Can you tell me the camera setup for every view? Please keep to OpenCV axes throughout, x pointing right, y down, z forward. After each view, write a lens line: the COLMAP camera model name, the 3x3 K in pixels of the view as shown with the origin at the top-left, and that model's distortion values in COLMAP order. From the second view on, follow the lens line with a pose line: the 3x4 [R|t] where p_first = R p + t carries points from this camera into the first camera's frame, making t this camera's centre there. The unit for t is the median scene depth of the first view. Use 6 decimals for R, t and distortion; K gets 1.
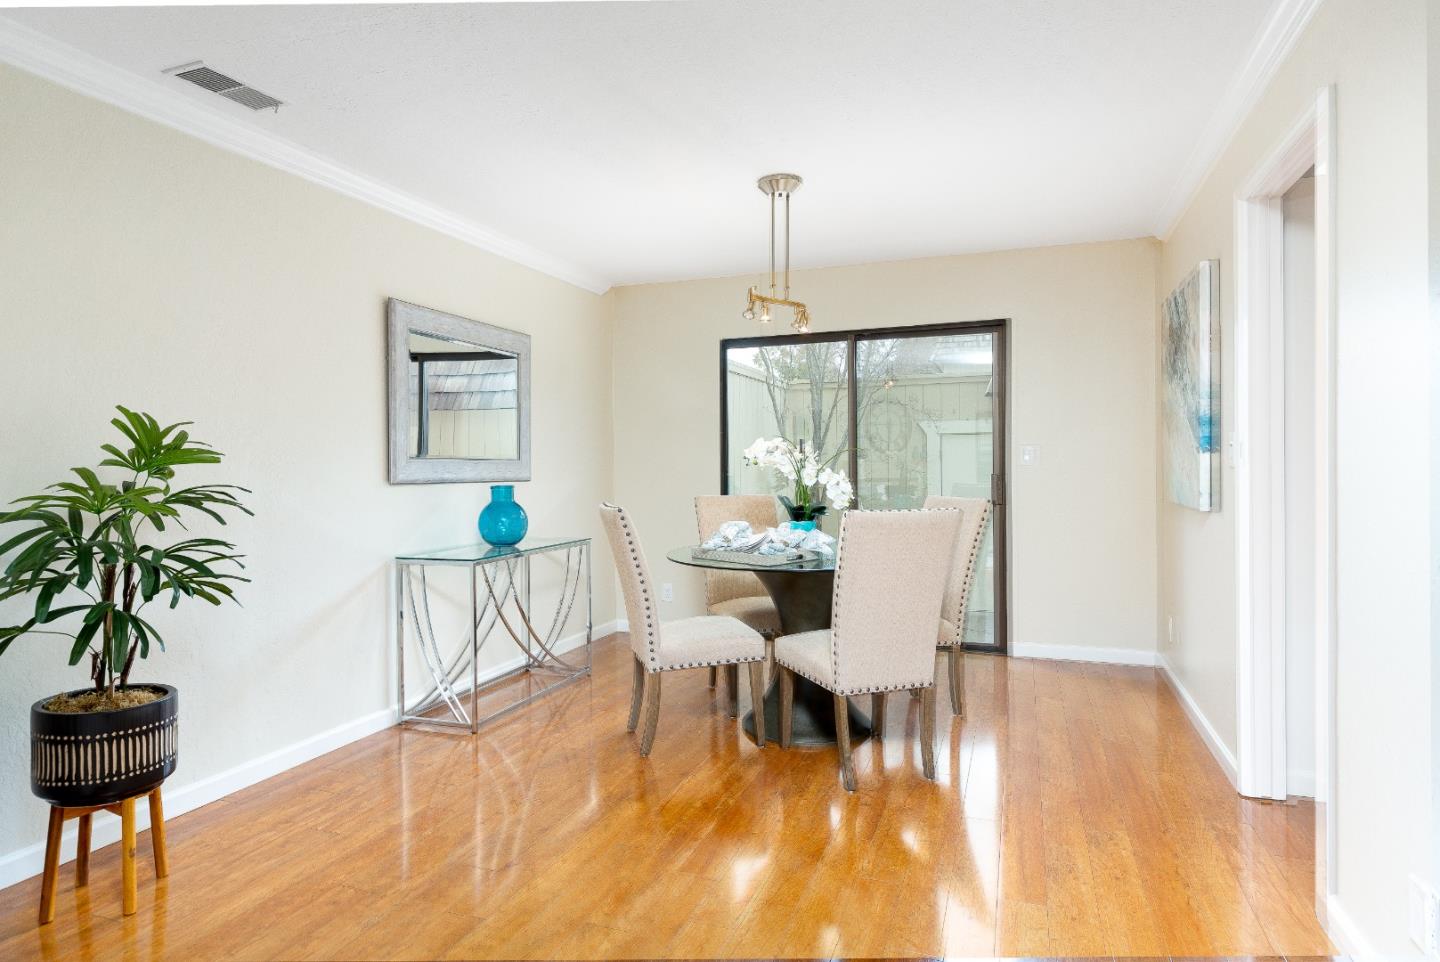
lens RADIAL K [[834.2, 0, 720.0], [0, 834.2, 481.0], [0, 0, 1]] dist [-0.000859, 0.000568]
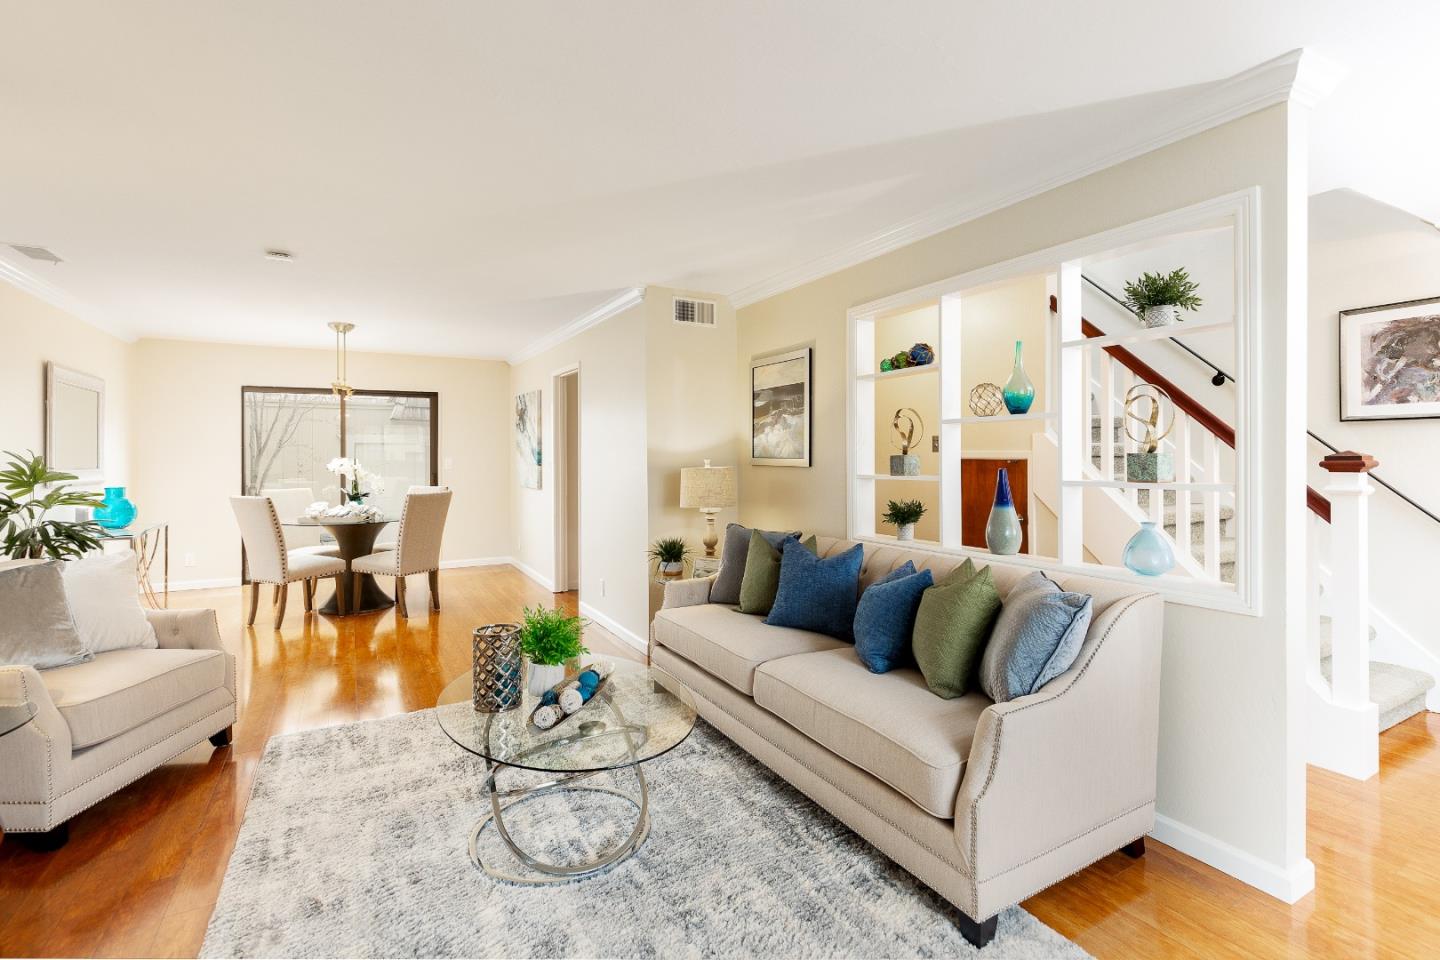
lens RADIAL K [[650.2, 0, 720.7], [0, 650.2, 456.7], [0, 0, 1]] dist [0.000182, 0.000229]
pose [[0.643897, 0.003018, 0.765106, -0.518646], [0.009748, 0.999879, -0.012147, -0.027946], [-0.765050, 0.015280, 0.643790, -0.637979]]
